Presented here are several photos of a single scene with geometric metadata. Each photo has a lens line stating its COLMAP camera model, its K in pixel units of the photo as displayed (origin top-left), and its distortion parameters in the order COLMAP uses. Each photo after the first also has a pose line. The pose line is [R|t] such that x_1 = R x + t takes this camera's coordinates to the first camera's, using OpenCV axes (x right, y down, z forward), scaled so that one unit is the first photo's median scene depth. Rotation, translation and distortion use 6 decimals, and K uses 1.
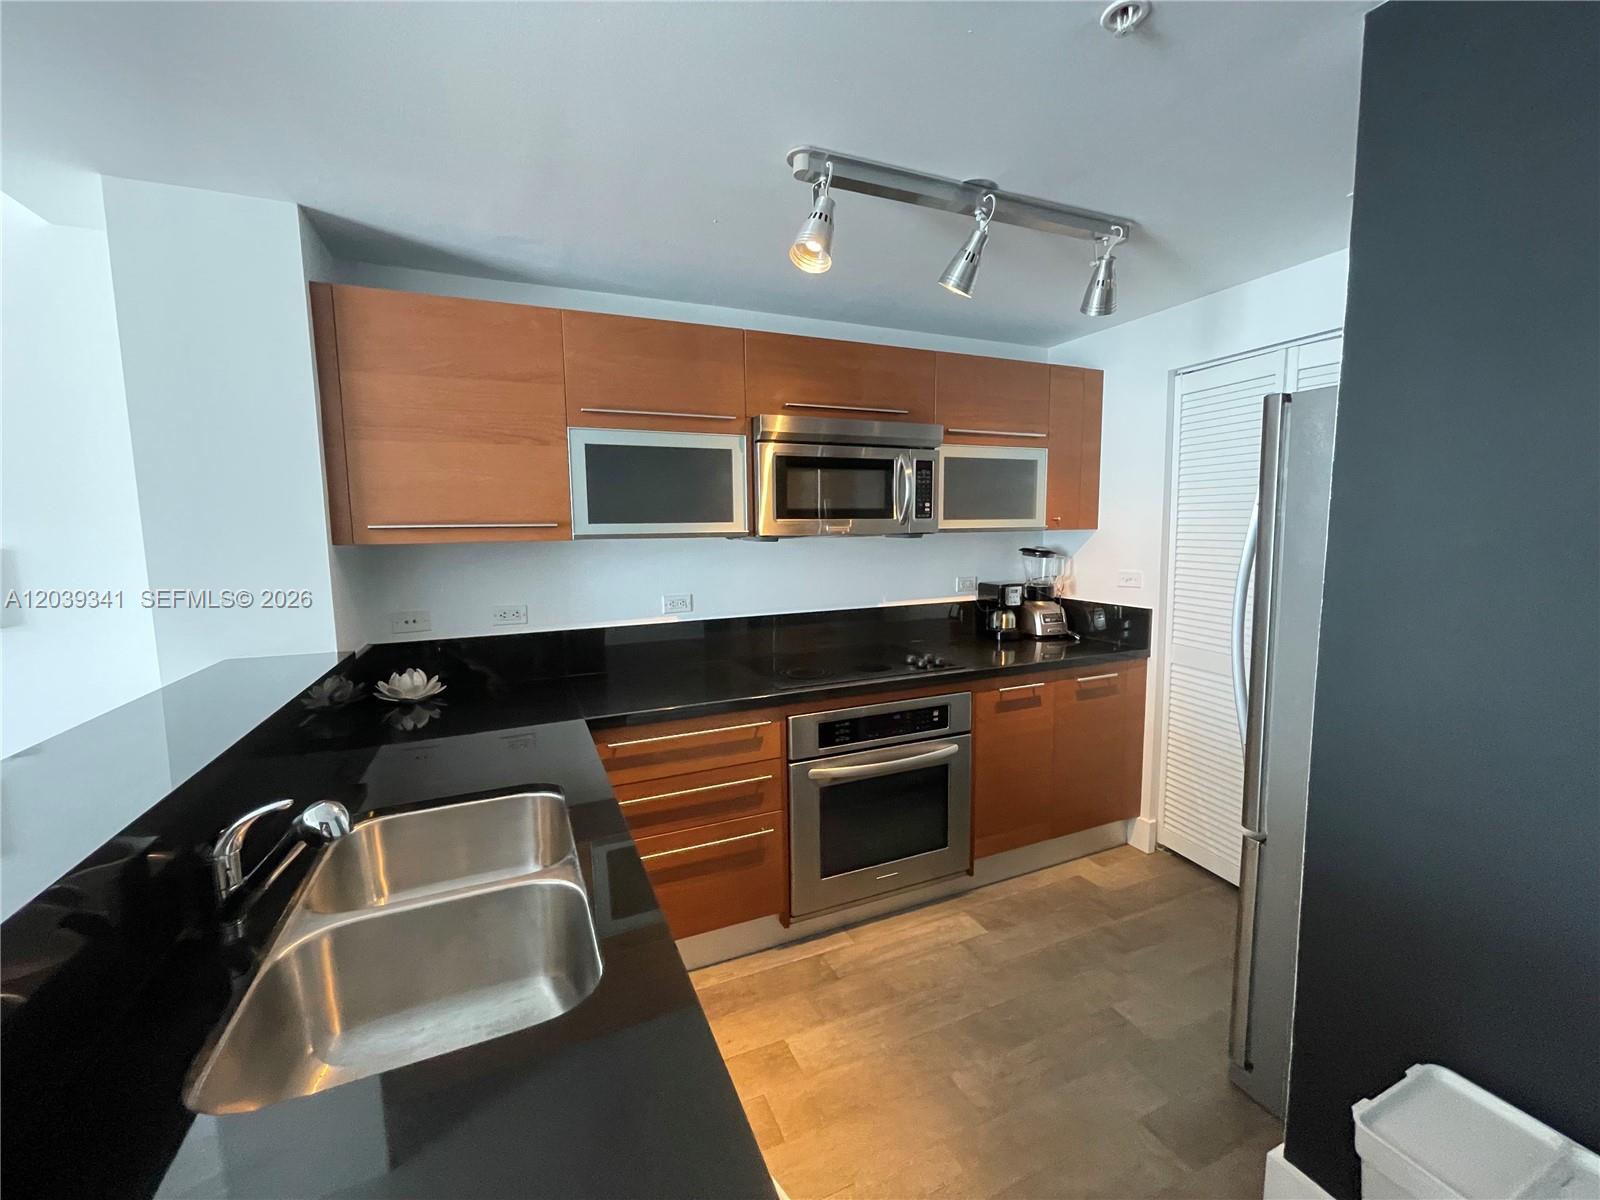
lens RADIAL K [[652.3, 0, 801.1], [0, 652.3, 598.4], [0, 0, 1]] dist [-0.002640, 0.002054]
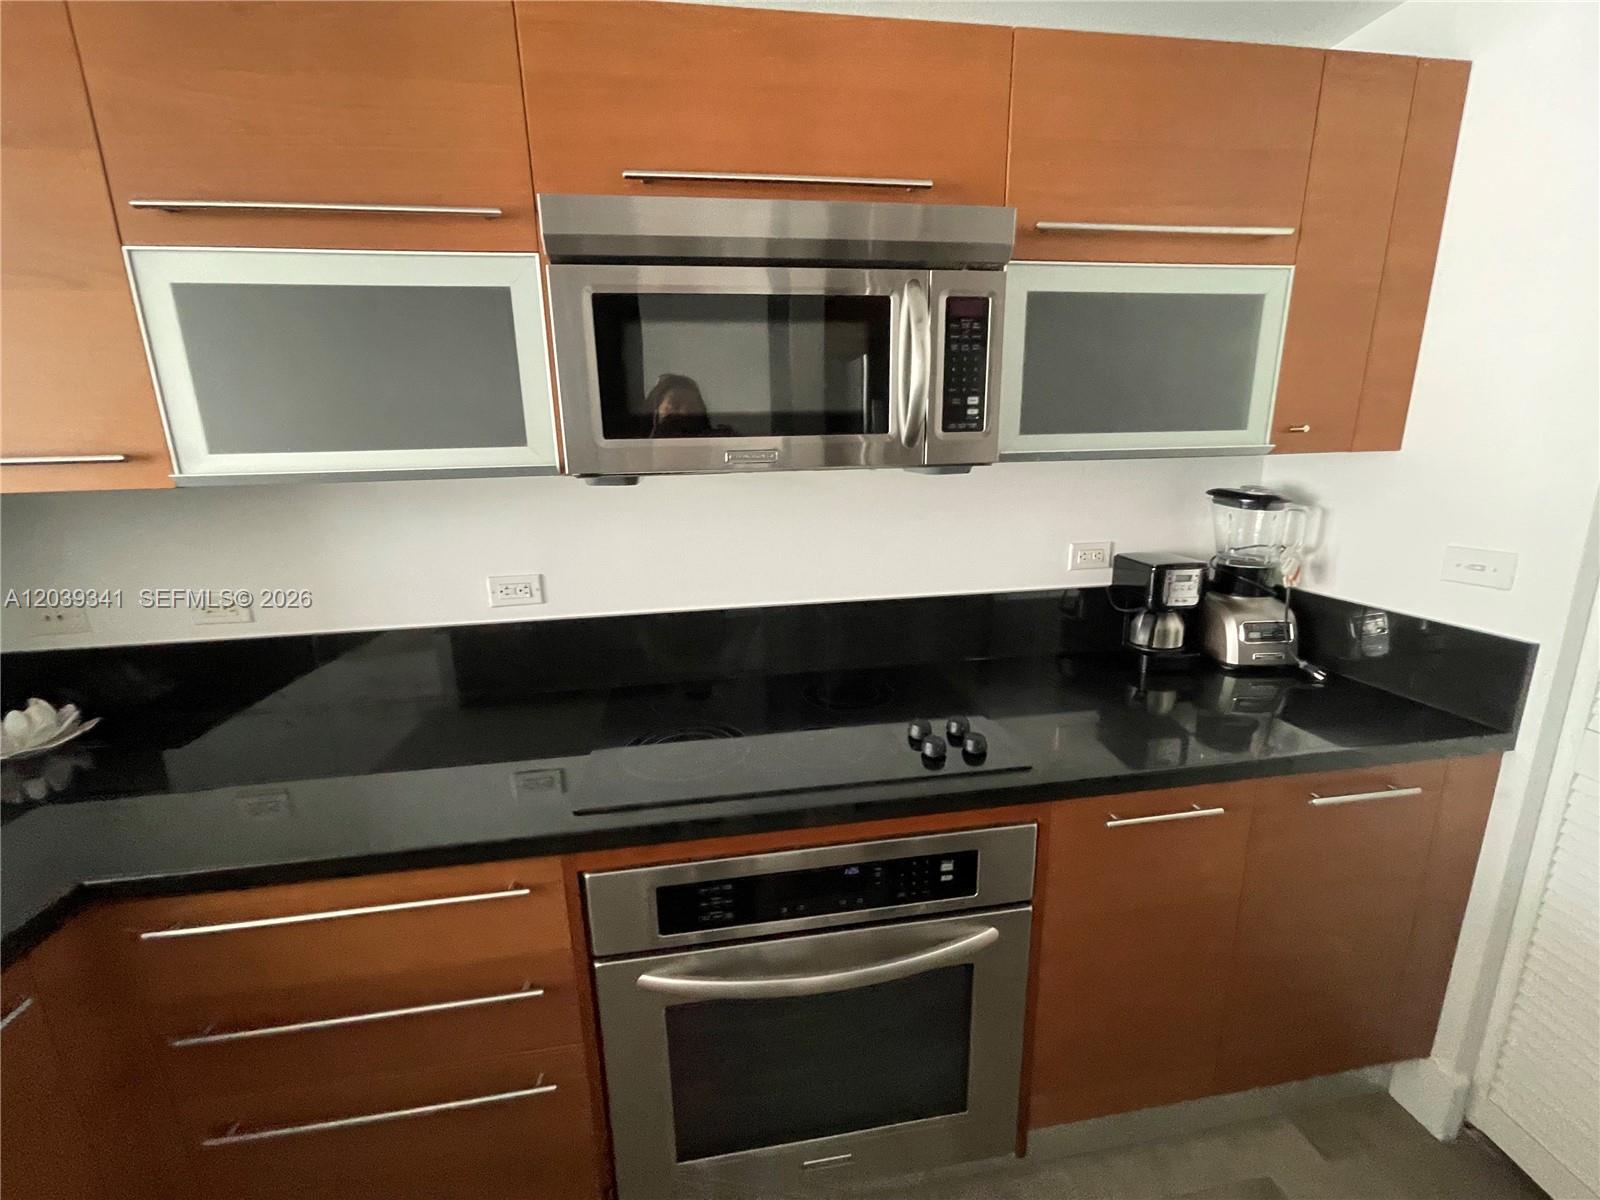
lens RADIAL K [[652.3, 0, 797.1], [0, 652.3, 599.7], [0, 0, 1]] dist [-0.002640, 0.002054]
pose [[0.965389, 0.050928, -0.255792, 0.178791], [-0.019009, 0.991881, 0.125742, -0.055137], [0.260119, -0.116527, 0.958519, 0.465910]]
